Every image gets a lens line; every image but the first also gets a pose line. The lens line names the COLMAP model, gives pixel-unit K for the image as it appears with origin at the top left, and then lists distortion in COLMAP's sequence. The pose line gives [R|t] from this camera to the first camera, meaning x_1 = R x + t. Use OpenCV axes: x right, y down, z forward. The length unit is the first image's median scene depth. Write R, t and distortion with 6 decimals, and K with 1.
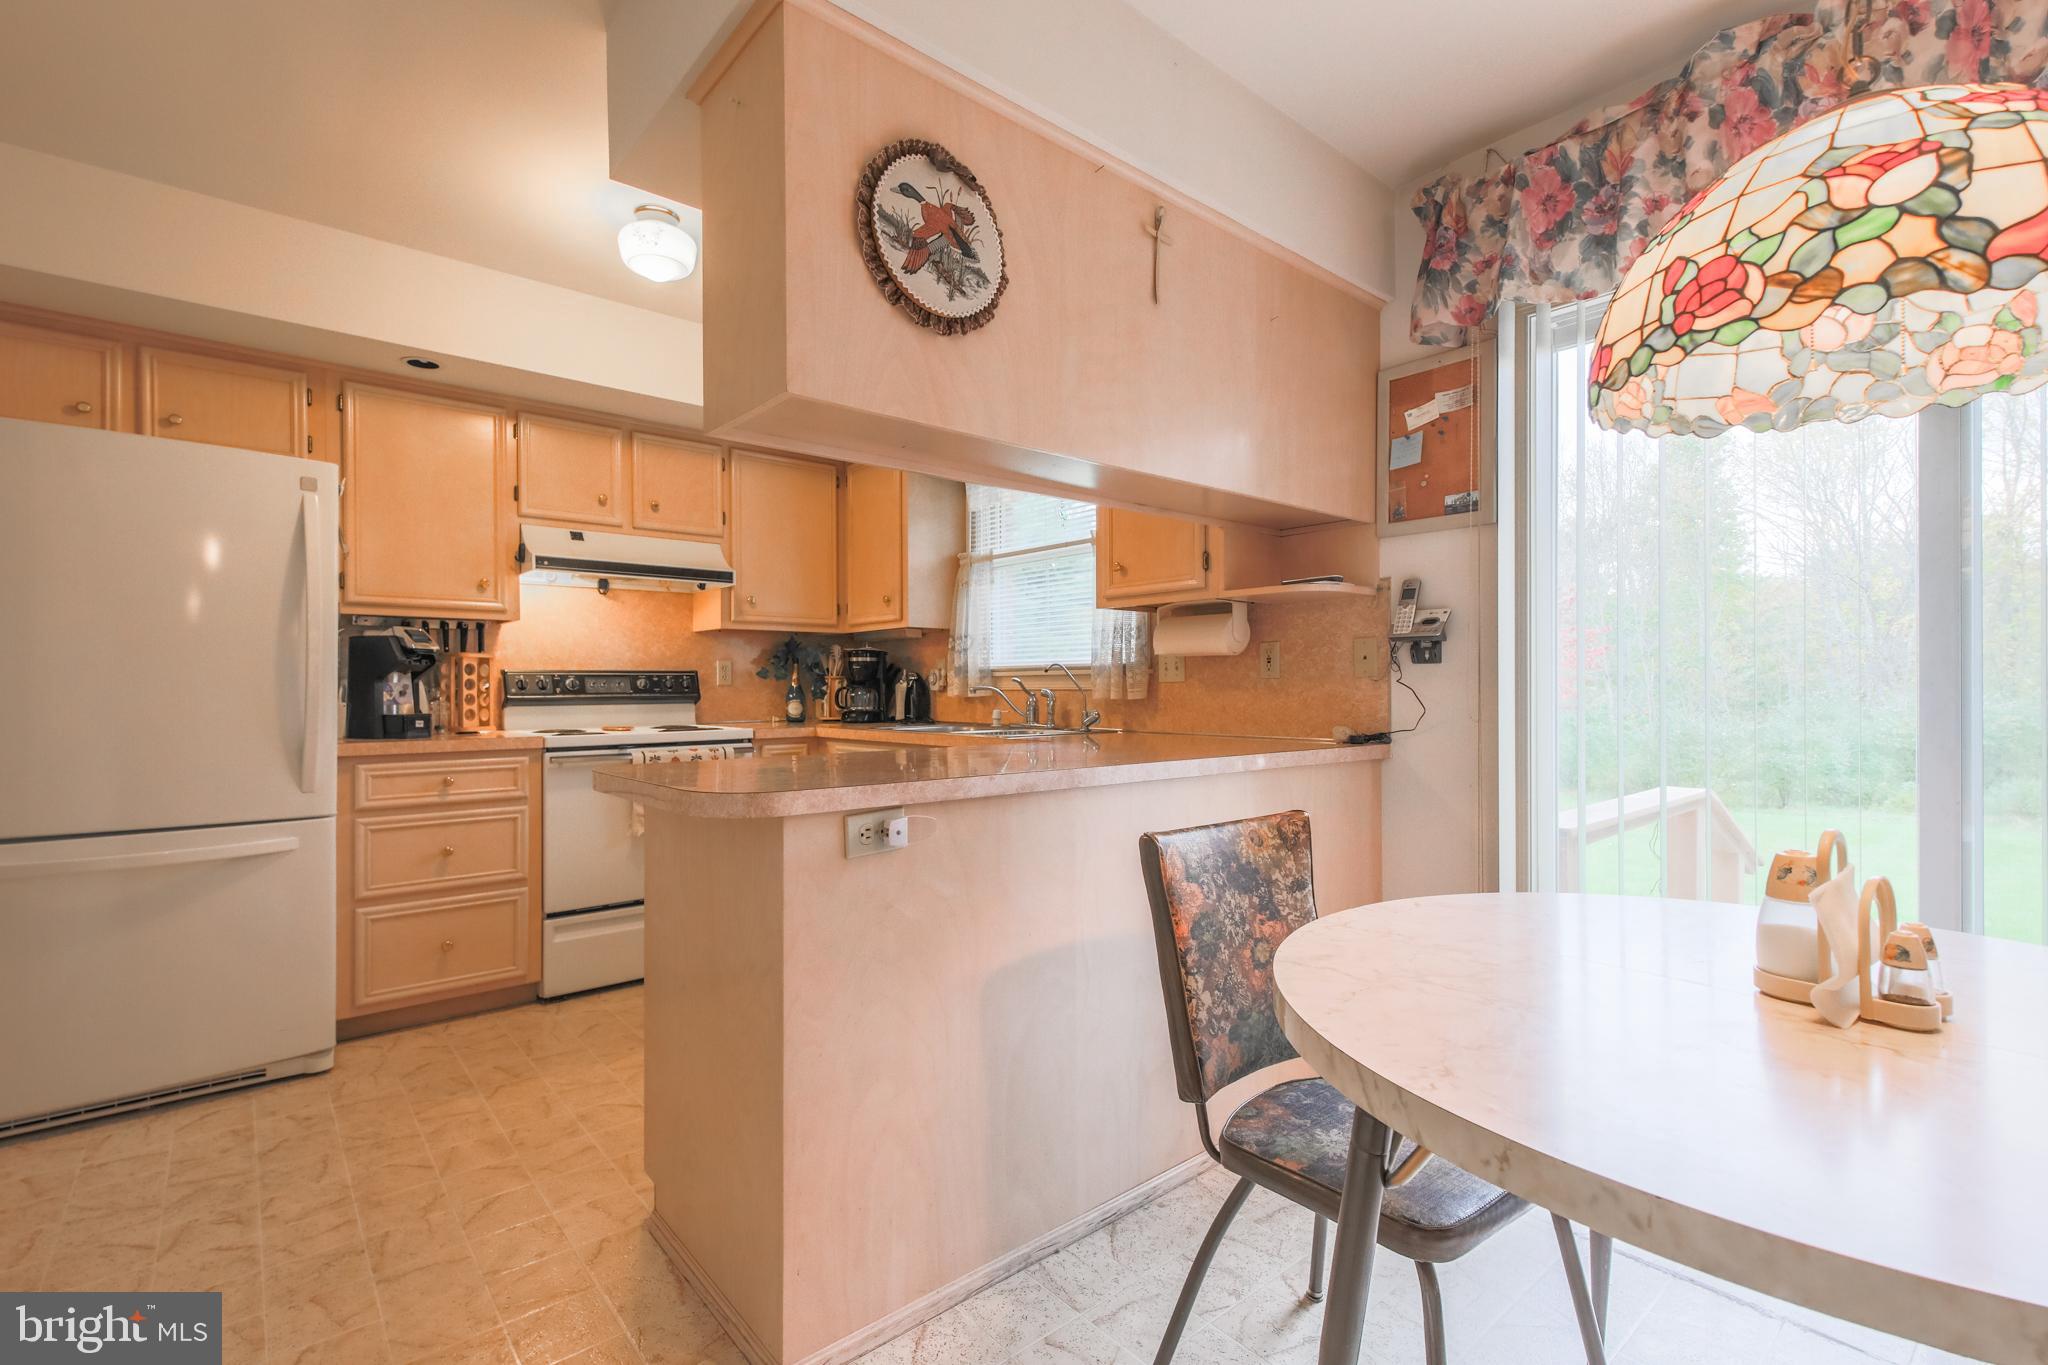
lens RADIAL K [[921.3, 0, 989.2], [0, 921.3, 686.7], [0, 0, 1]] dist [0.028231, -0.010190]
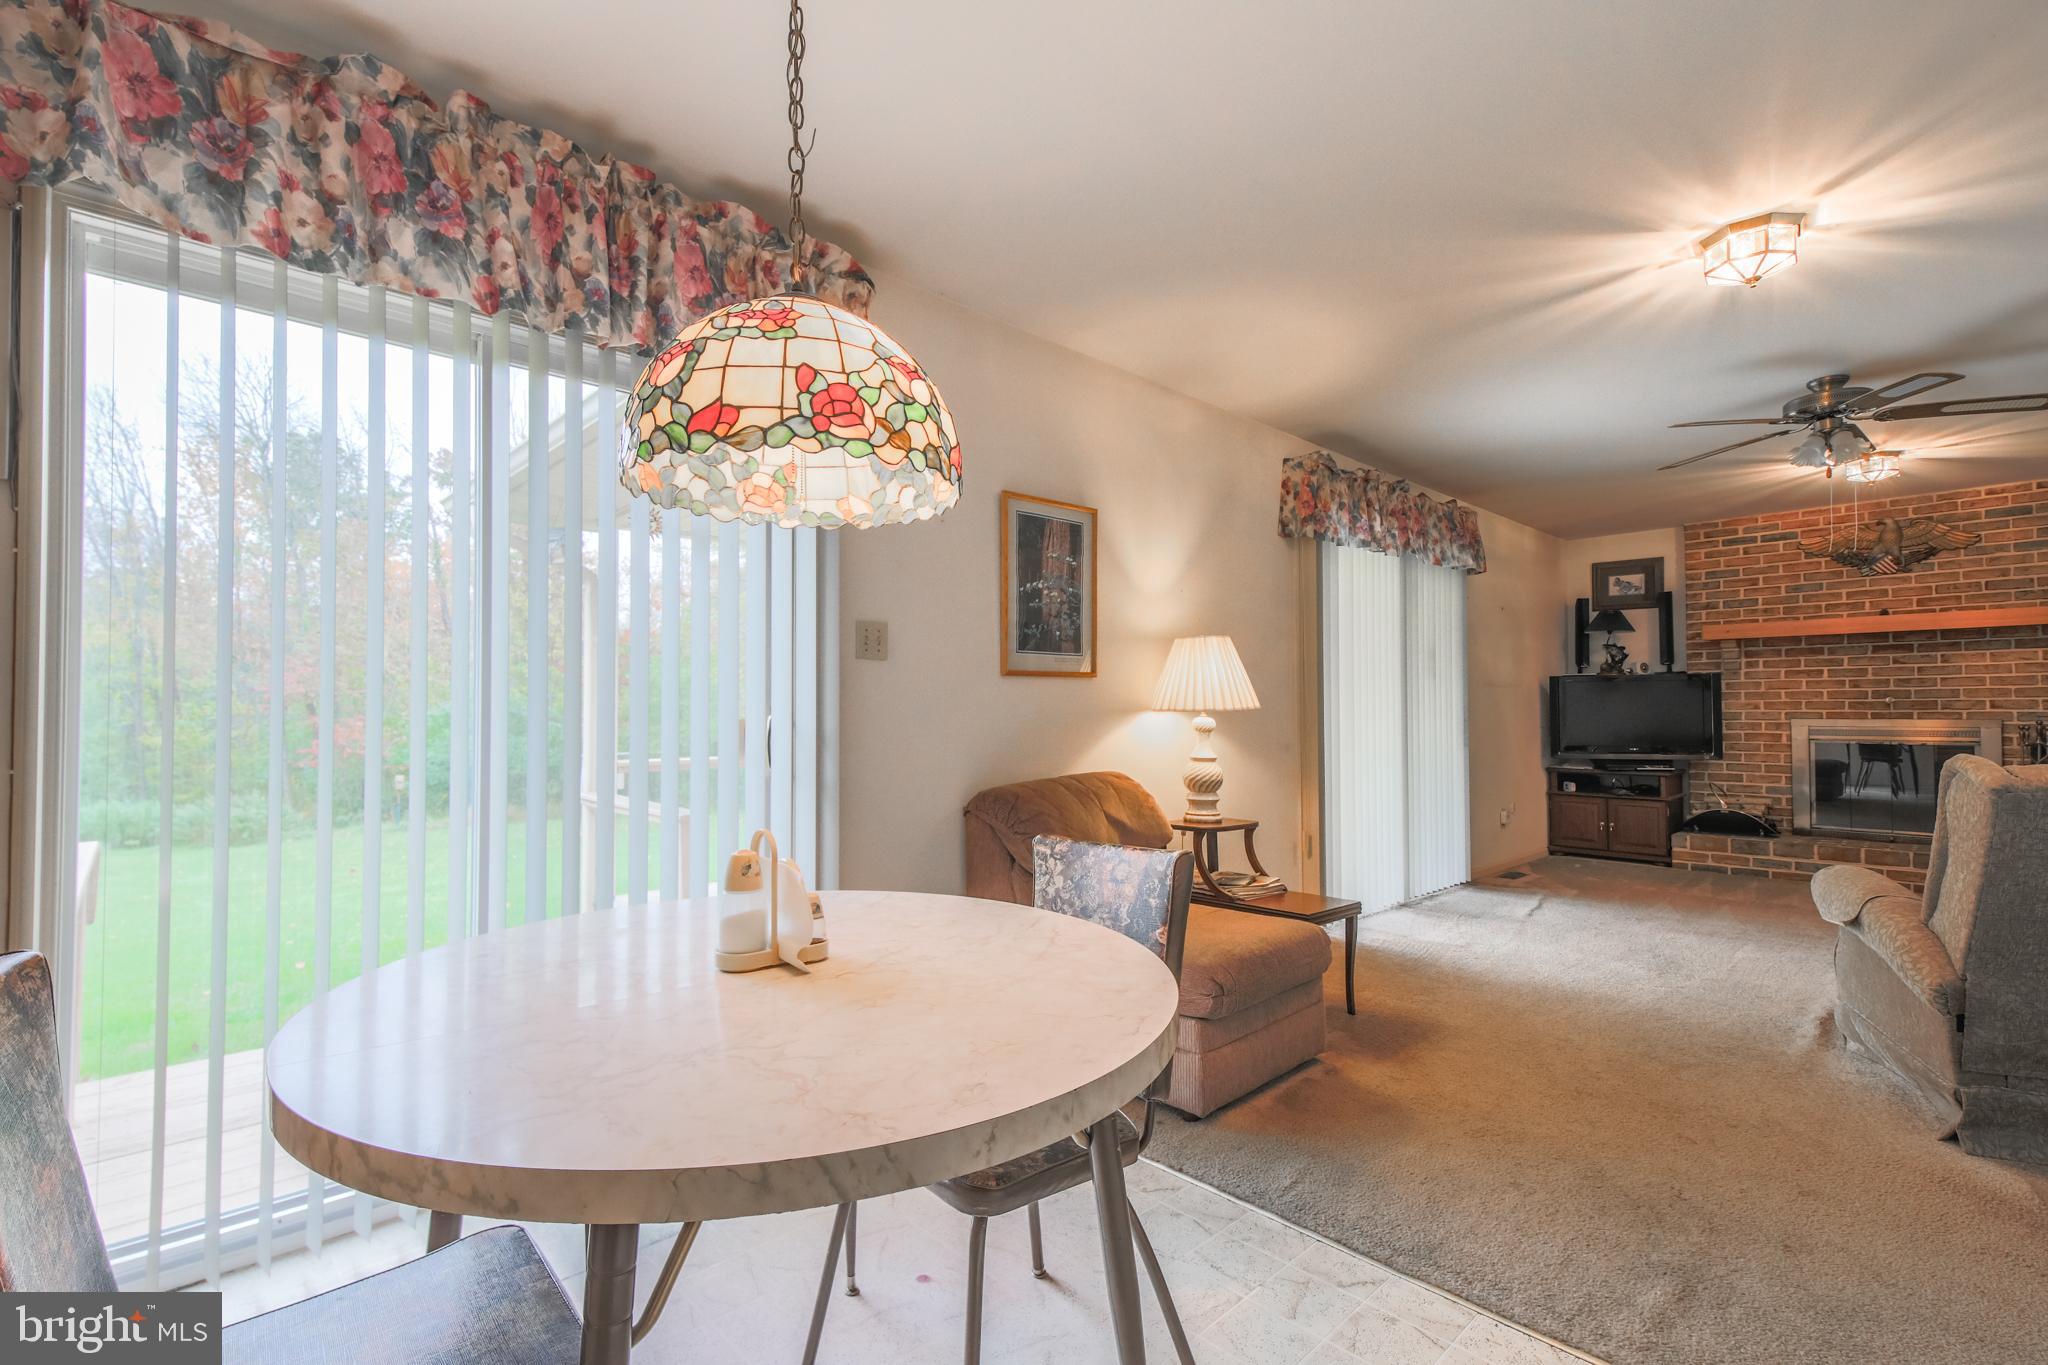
lens RADIAL K [[922.9, 0, 992.8], [0, 922.9, 695.1], [0, 0, 1]] dist [0.025253, -0.009343]
pose [[-0.064669, 0.024568, 0.997604, -0.162200], [0.002700, 0.999698, -0.024444, -0.001096], [-0.997903, 0.001113, -0.064716, 0.296734]]
